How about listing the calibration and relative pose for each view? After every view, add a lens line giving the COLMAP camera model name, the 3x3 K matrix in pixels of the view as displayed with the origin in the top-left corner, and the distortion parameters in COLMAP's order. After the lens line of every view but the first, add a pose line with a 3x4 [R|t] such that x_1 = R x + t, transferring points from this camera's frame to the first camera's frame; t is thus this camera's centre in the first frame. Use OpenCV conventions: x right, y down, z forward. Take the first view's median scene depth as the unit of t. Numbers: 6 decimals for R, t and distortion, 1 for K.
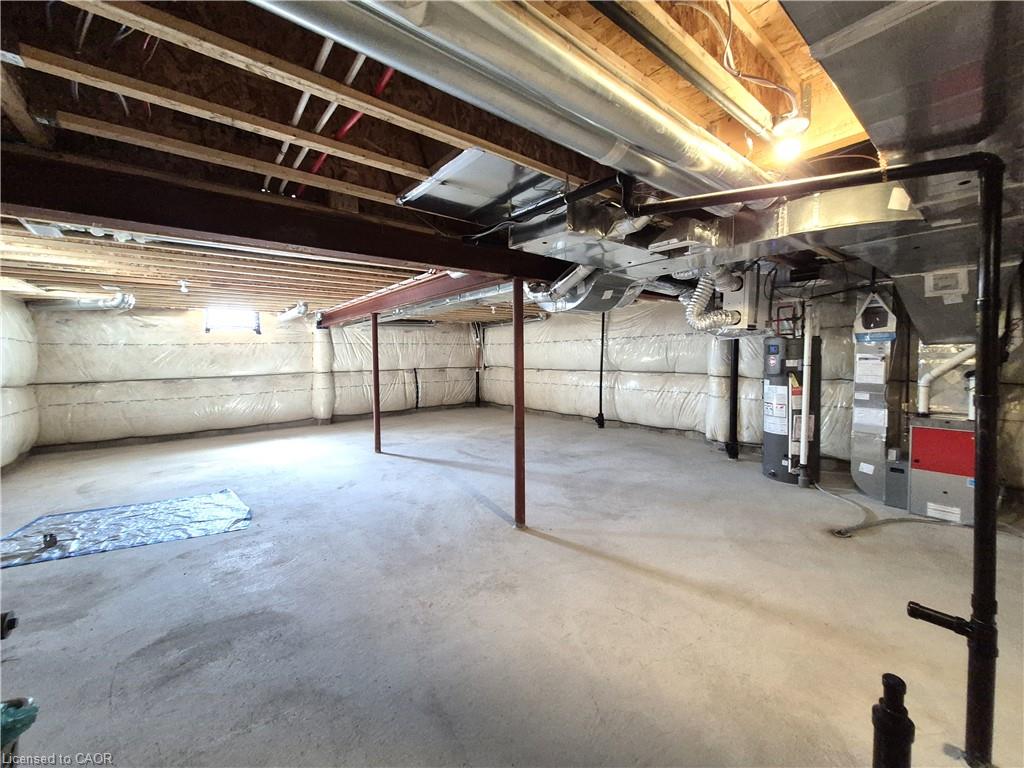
lens RADIAL K [[404.5, 0, 518.1], [0, 404.5, 370.8], [0, 0, 1]] dist [0.000770, -0.000465]
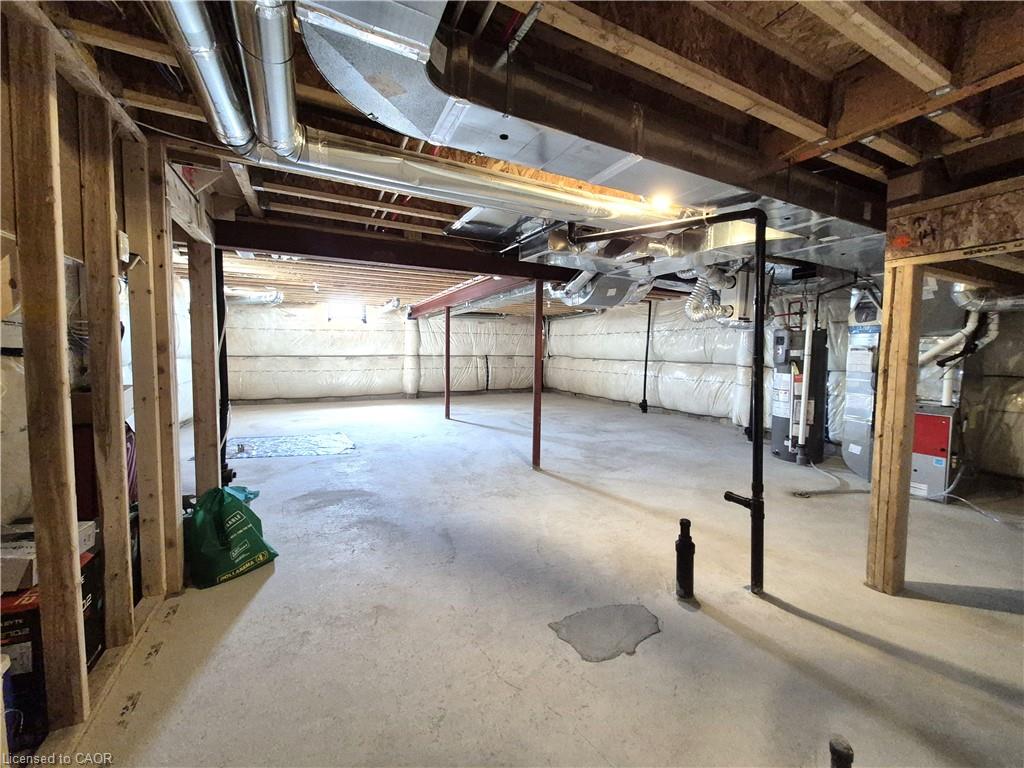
lens RADIAL K [[401.4, 0, 519.7], [0, 401.4, 372.1], [0, 0, 1]] dist [0.000609, -0.000478]
pose [[0.978383, 0.037043, -0.203457, 0.166780], [-0.033617, 0.999229, 0.020273, 0.037006], [0.204052, -0.012996, 0.978874, -0.234858]]
